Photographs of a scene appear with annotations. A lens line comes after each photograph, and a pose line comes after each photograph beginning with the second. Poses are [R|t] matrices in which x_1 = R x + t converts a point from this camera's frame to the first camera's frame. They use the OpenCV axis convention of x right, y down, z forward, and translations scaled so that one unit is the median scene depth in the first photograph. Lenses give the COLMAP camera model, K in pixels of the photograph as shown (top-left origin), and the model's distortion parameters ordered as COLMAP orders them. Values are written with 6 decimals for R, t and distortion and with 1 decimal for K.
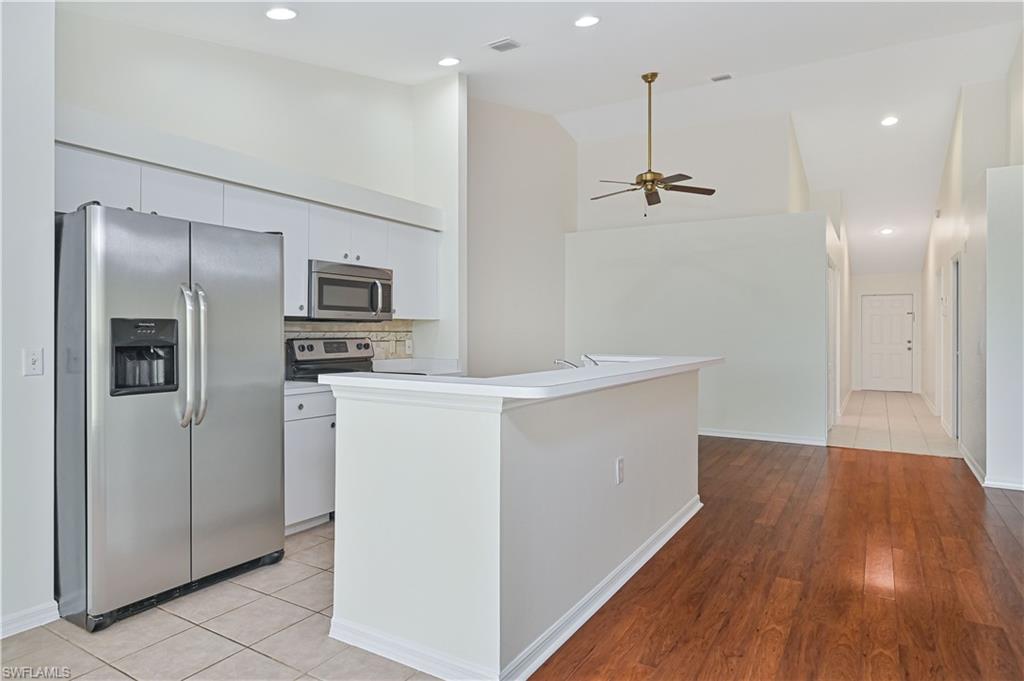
lens RADIAL K [[595.1, 0, 512.0], [0, 595.1, 340.5], [0, 0, 1]] dist [0.000173, -0.000300]
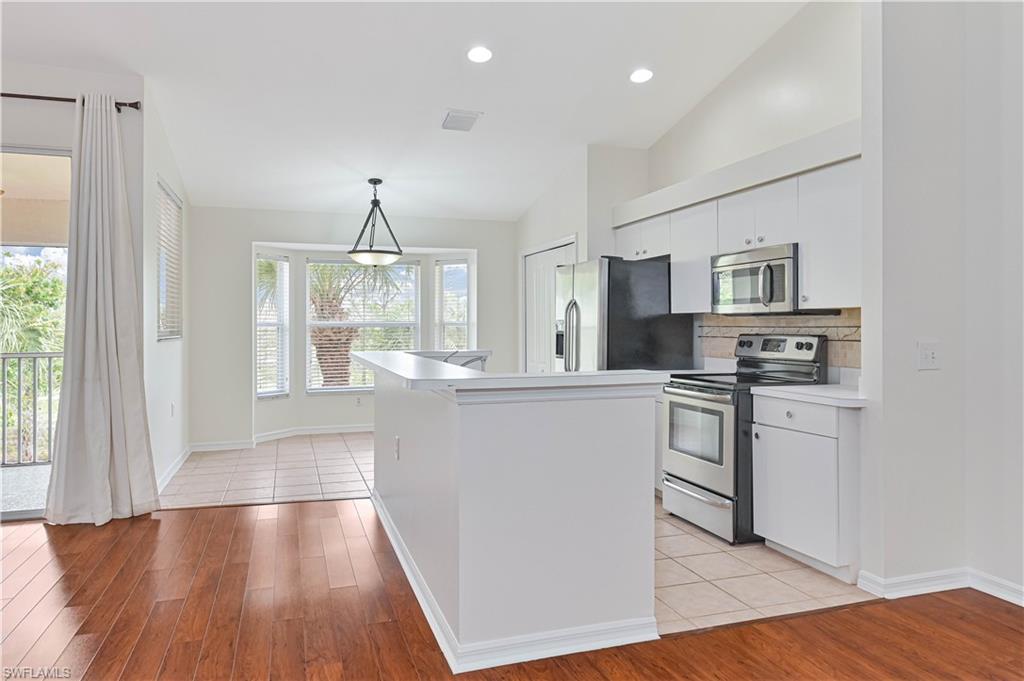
lens RADIAL K [[680.4, 0, 514.5], [0, 680.4, 325.5], [0, 0, 1]] dist [-0.001923, 0.000451]
pose [[-0.640967, -0.001222, -0.767567, 0.696415], [-0.008892, 0.999943, 0.005834, -0.019384], [0.767517, 0.010564, -0.640942, 1.340719]]
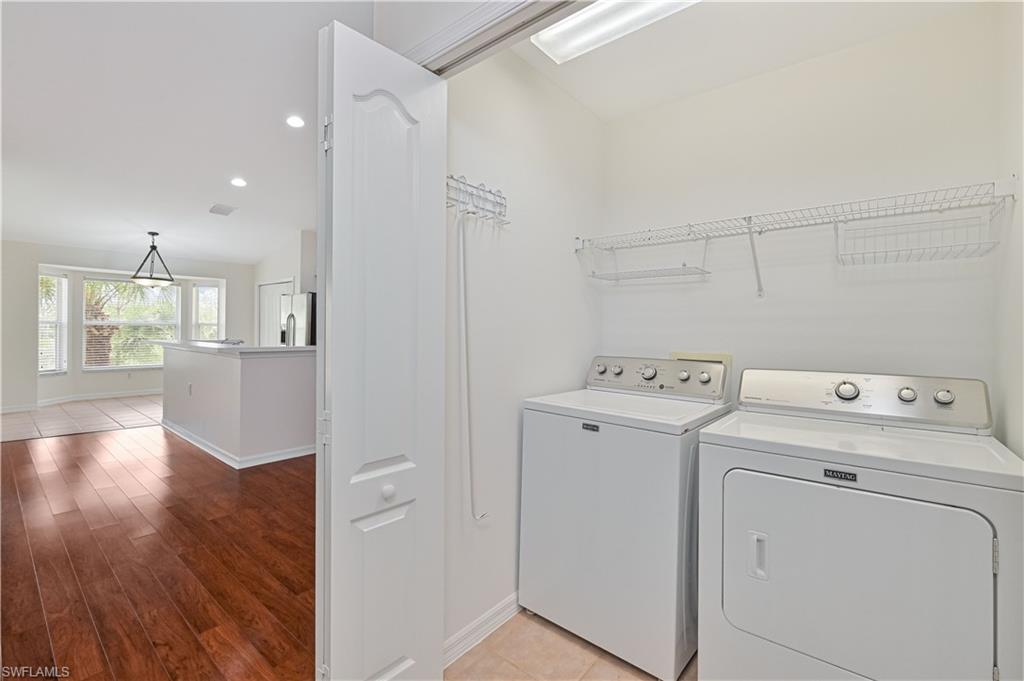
lens RADIAL K [[444.1, 0, 511.5], [0, 444.1, 333.7], [0, 0, 1]] dist [-0.001718, -0.000152]
pose [[-0.143957, 0.002441, -0.989581, 1.087233], [-0.026833, 0.999620, 0.006369, -0.020338], [0.989220, 0.027471, -0.143837, 1.603258]]
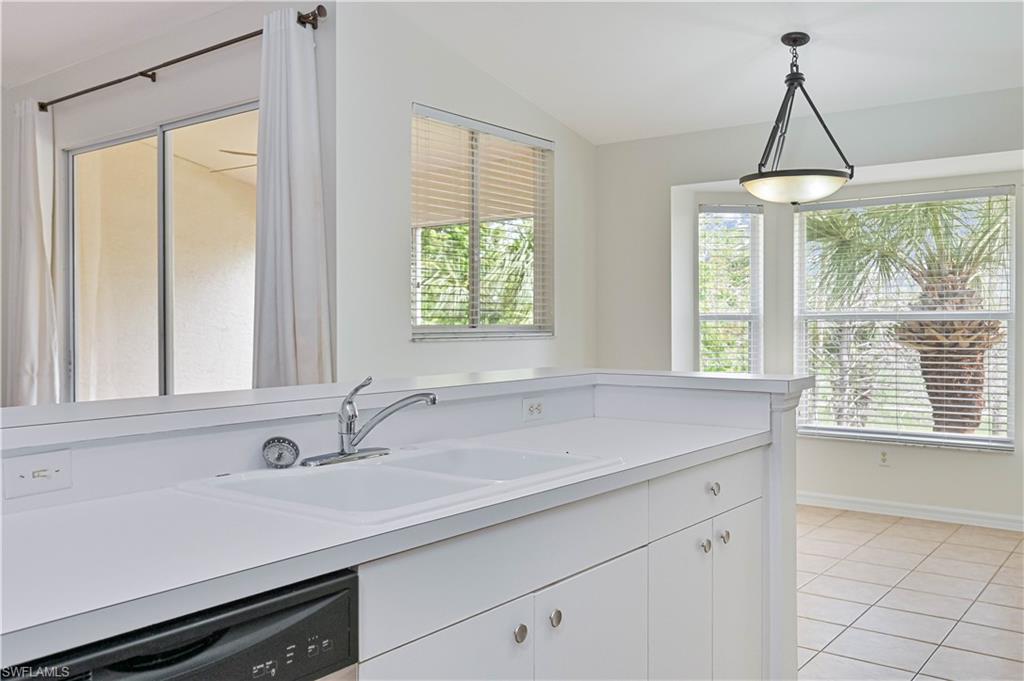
lens RADIAL K [[893.4, 0, 512.0], [0, 893.4, 340.5], [0, 0, 1]] dist [-0.002984, -0.001629]
pose [[-0.994418, -0.001273, 0.105506, -0.034941], [0.002193, 0.999462, 0.032727, -0.016733], [-0.105491, 0.032776, -0.993880, 1.193571]]
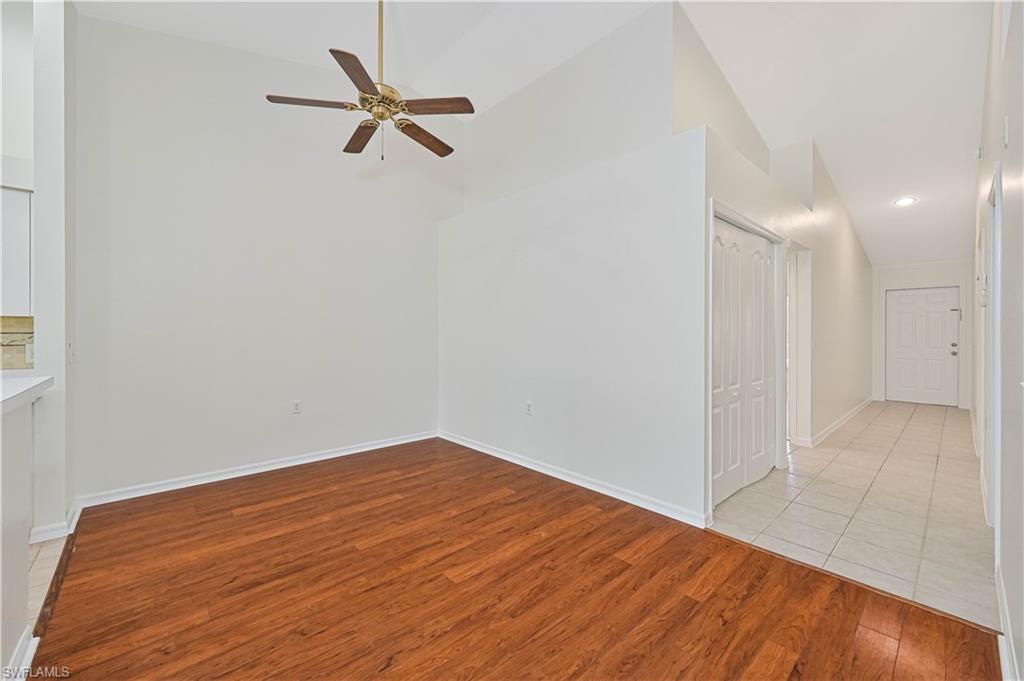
lens RADIAL K [[406.0, 0, 512.0], [0, 406.0, 340.5], [0, 0, 1]] dist [0.000536, 0.000036]
pose [[0.960837, 0.004863, -0.277072, 0.661130], [-0.003675, 0.999982, 0.004809, -0.012462], [0.277090, -0.003603, 0.960837, 0.816718]]
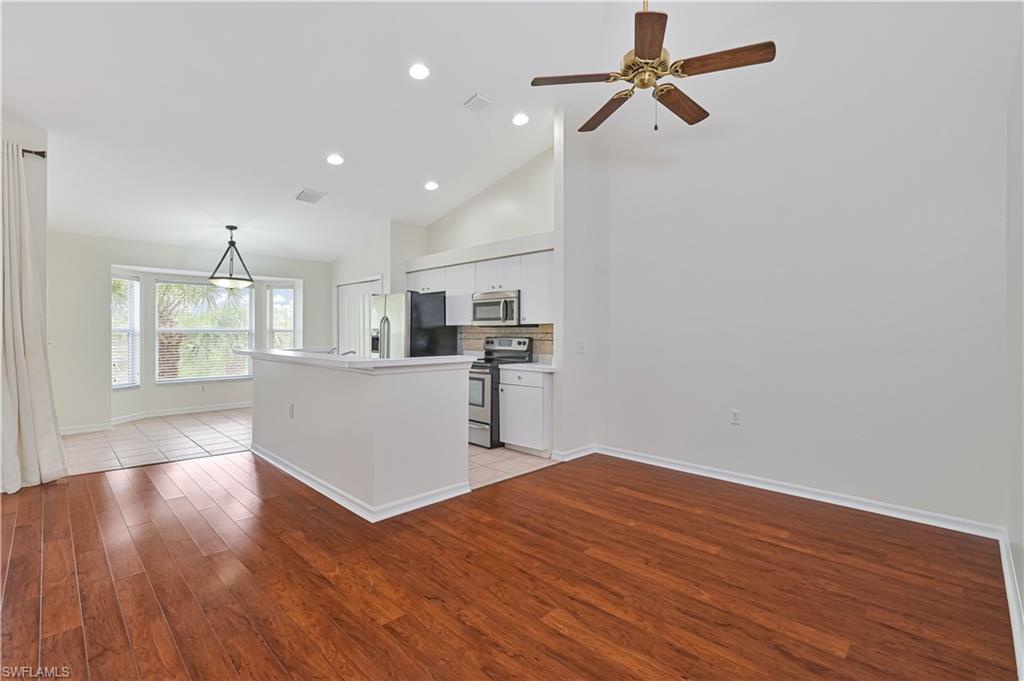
lens RADIAL K [[463.1, 0, 515.2], [0, 463.1, 334.6], [0, 0, 1]] dist [0.001895, 0.000250]
pose [[-0.226665, 0.001861, -0.973971, 0.921123], [-0.013542, 0.999895, 0.005063, -0.017965], [0.973879, 0.014337, -0.226616, 1.309240]]
